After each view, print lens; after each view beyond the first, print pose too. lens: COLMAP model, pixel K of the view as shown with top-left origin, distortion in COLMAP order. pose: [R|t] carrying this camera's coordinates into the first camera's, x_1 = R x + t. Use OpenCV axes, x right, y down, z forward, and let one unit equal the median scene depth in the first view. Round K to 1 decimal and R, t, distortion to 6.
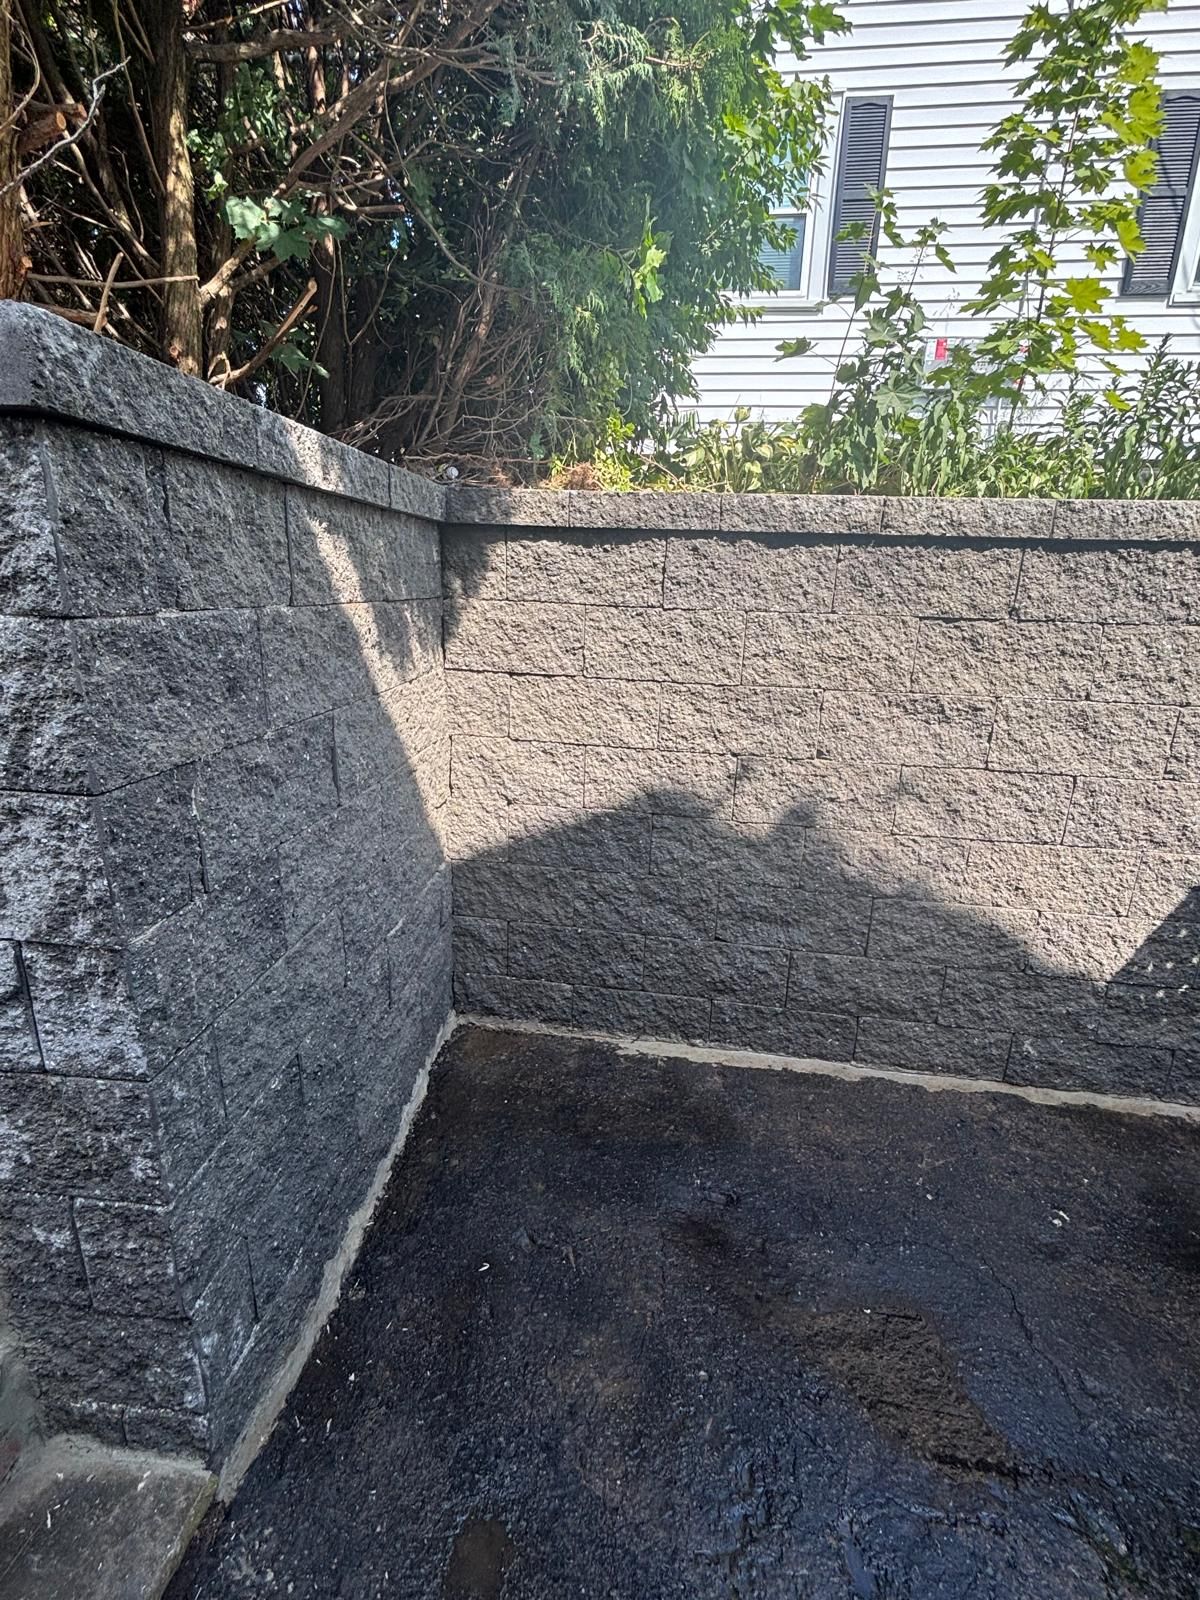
lens RADIAL K [[744.3, 0, 602.5], [0, 744.3, 803.0], [0, 0, 1]] dist [0.001773, 0.002557]
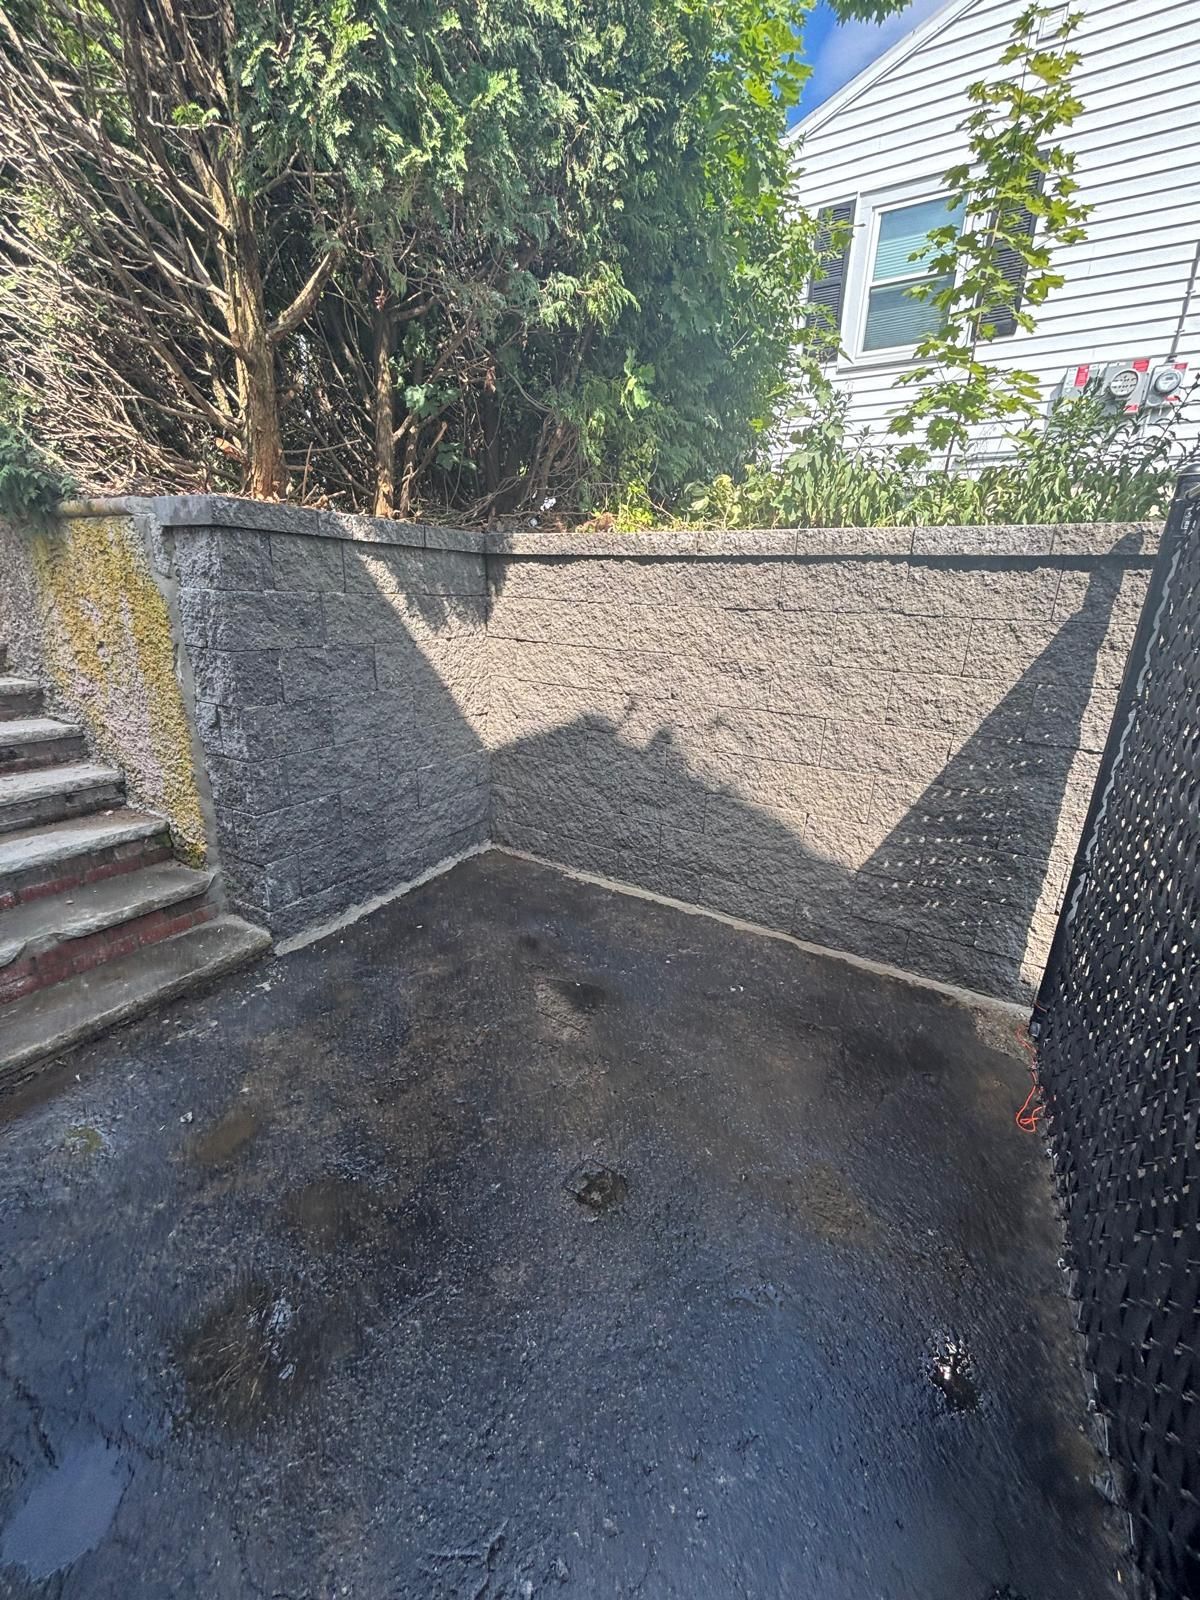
lens RADIAL K [[646.5, 0, 598.7], [0, 646.5, 806.1], [0, 0, 1]] dist [0.009381, -0.001588]
pose [[0.913243, 0.126666, -0.387224, 0.736159], [-0.120615, 0.991893, 0.039999, 0.136735], [0.389152, 0.010176, 0.921117, -0.340933]]
